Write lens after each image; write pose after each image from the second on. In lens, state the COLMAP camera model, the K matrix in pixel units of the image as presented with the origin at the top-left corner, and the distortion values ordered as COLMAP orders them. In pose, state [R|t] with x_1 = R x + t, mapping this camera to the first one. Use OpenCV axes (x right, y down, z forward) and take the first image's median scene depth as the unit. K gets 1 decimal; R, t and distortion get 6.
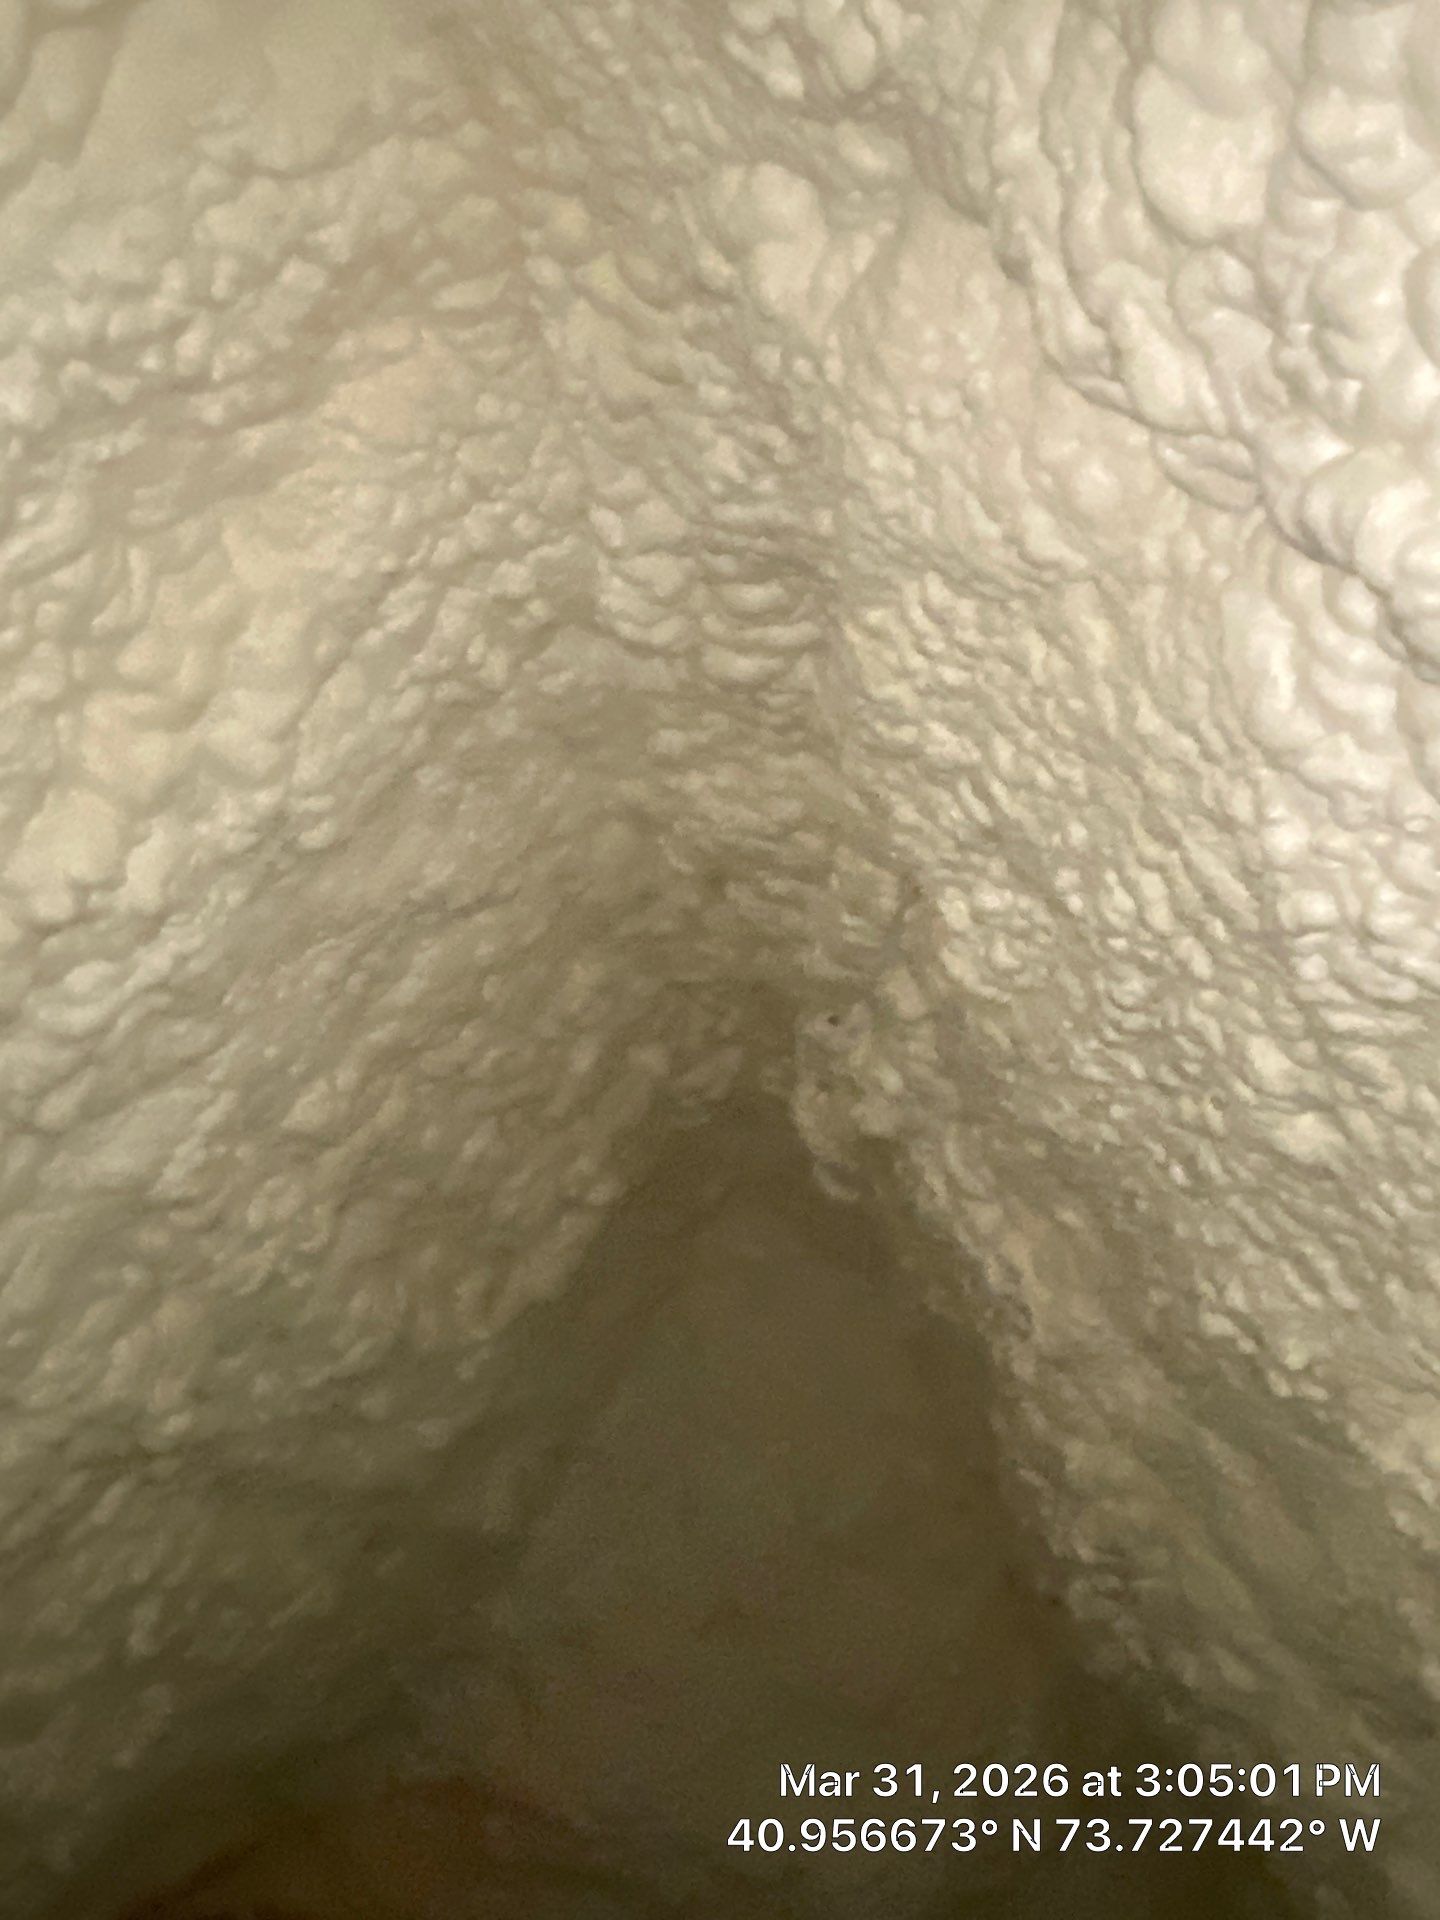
lens RADIAL K [[1255.2, 0, 709.0], [0, 1255.2, 1035.0], [0, 0, 1]] dist [0.004651, -0.037238]
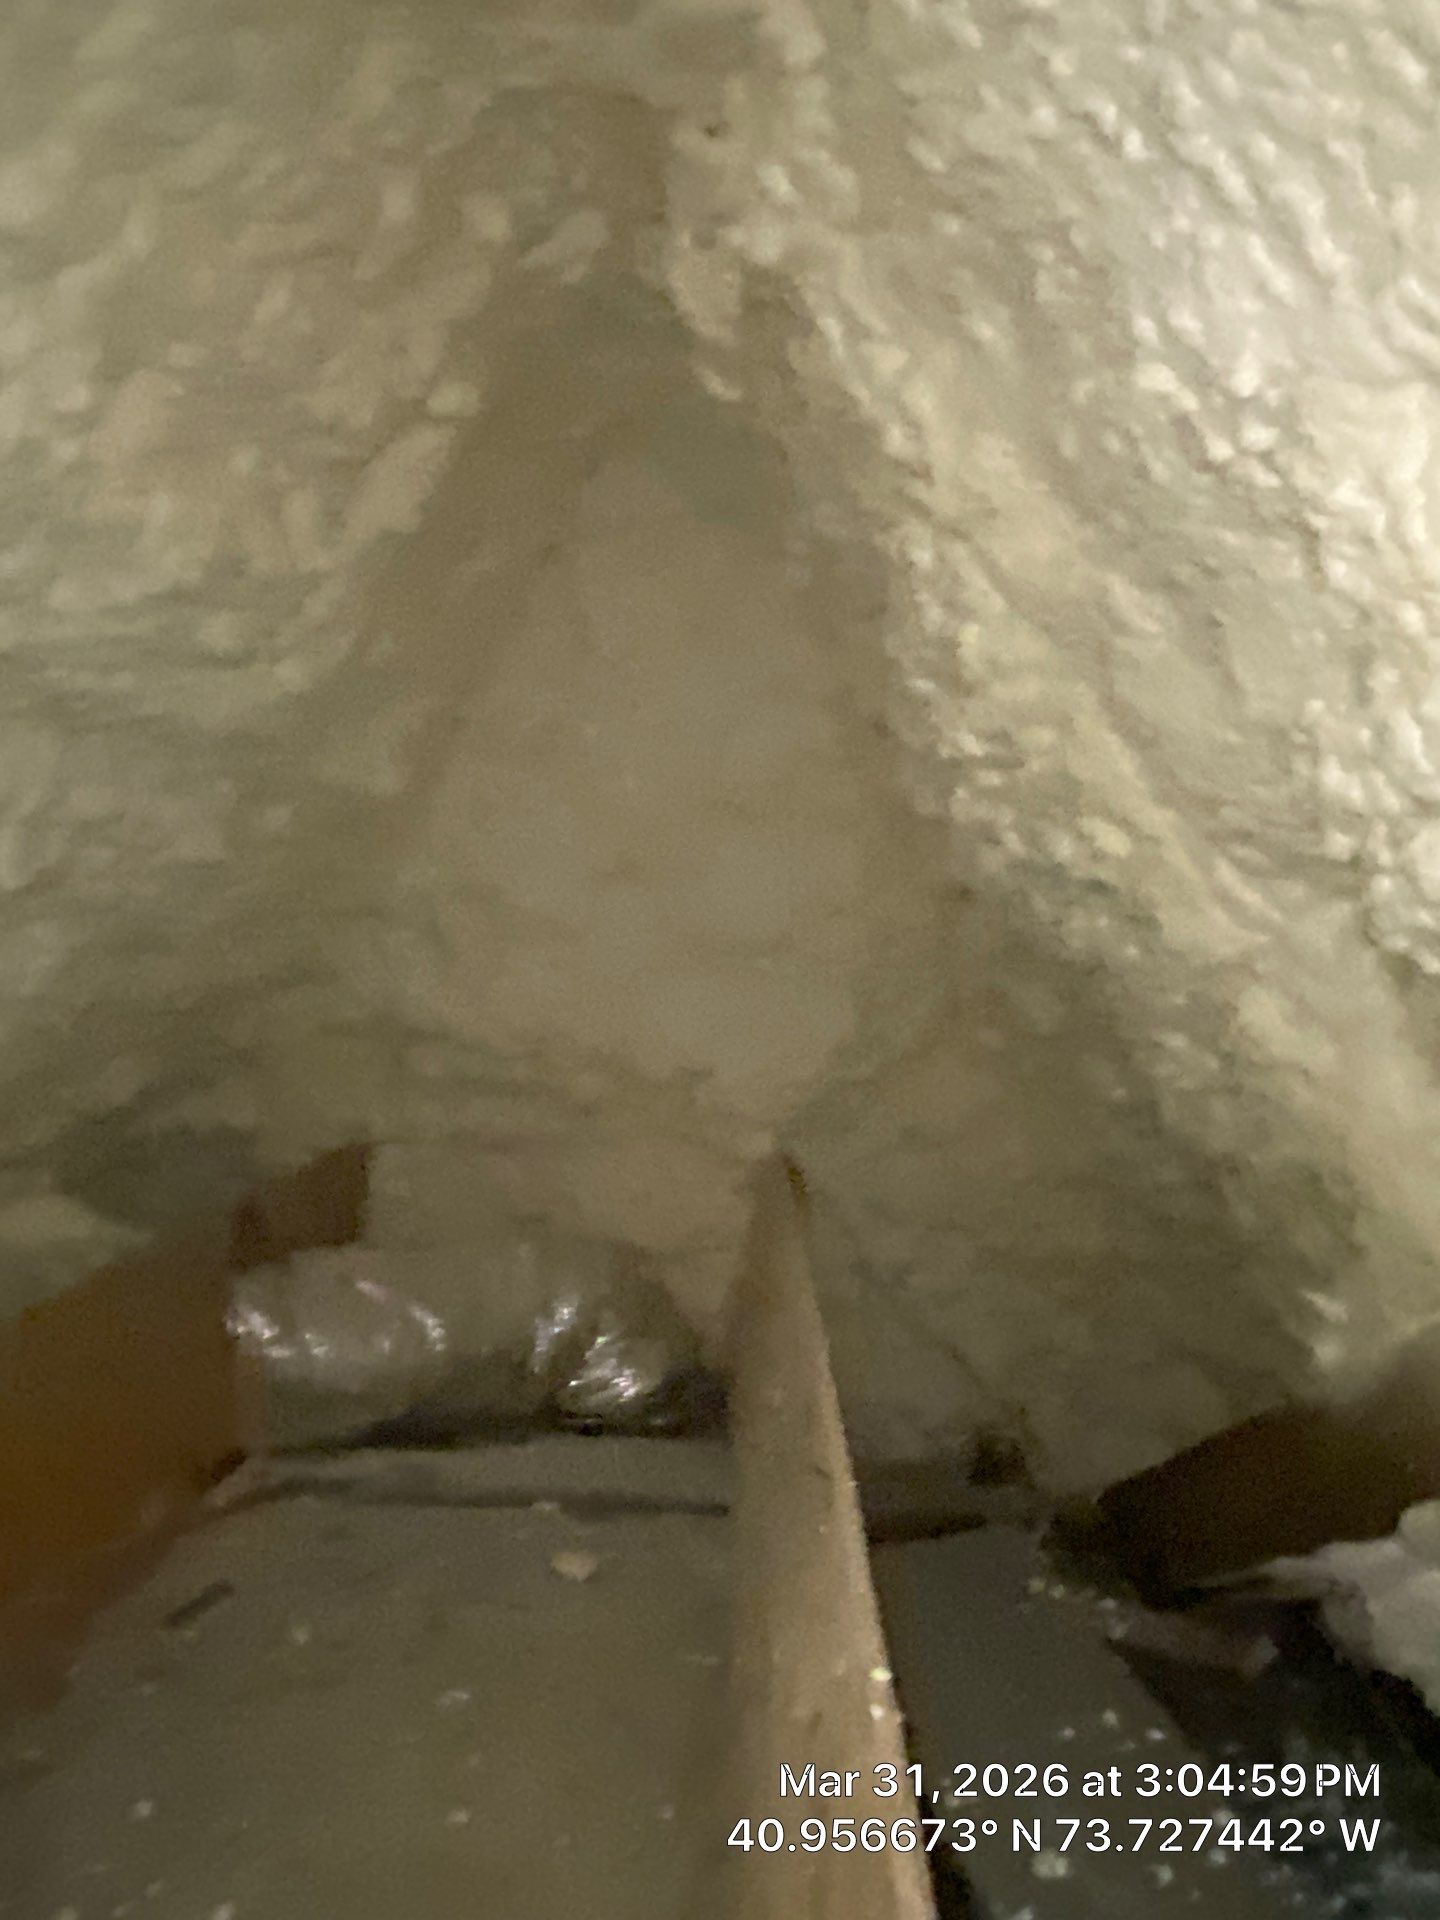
lens RADIAL K [[1255.2, 0, 709.0], [0, 1255.2, 1035.0], [0, 0, 1]] dist [0.004651, -0.037238]
pose [[0.995924, -0.067822, 0.059462, 0.018778], [0.028280, 0.860793, 0.508169, 0.105371], [-0.085650, -0.504416, 0.859202, 0.053270]]
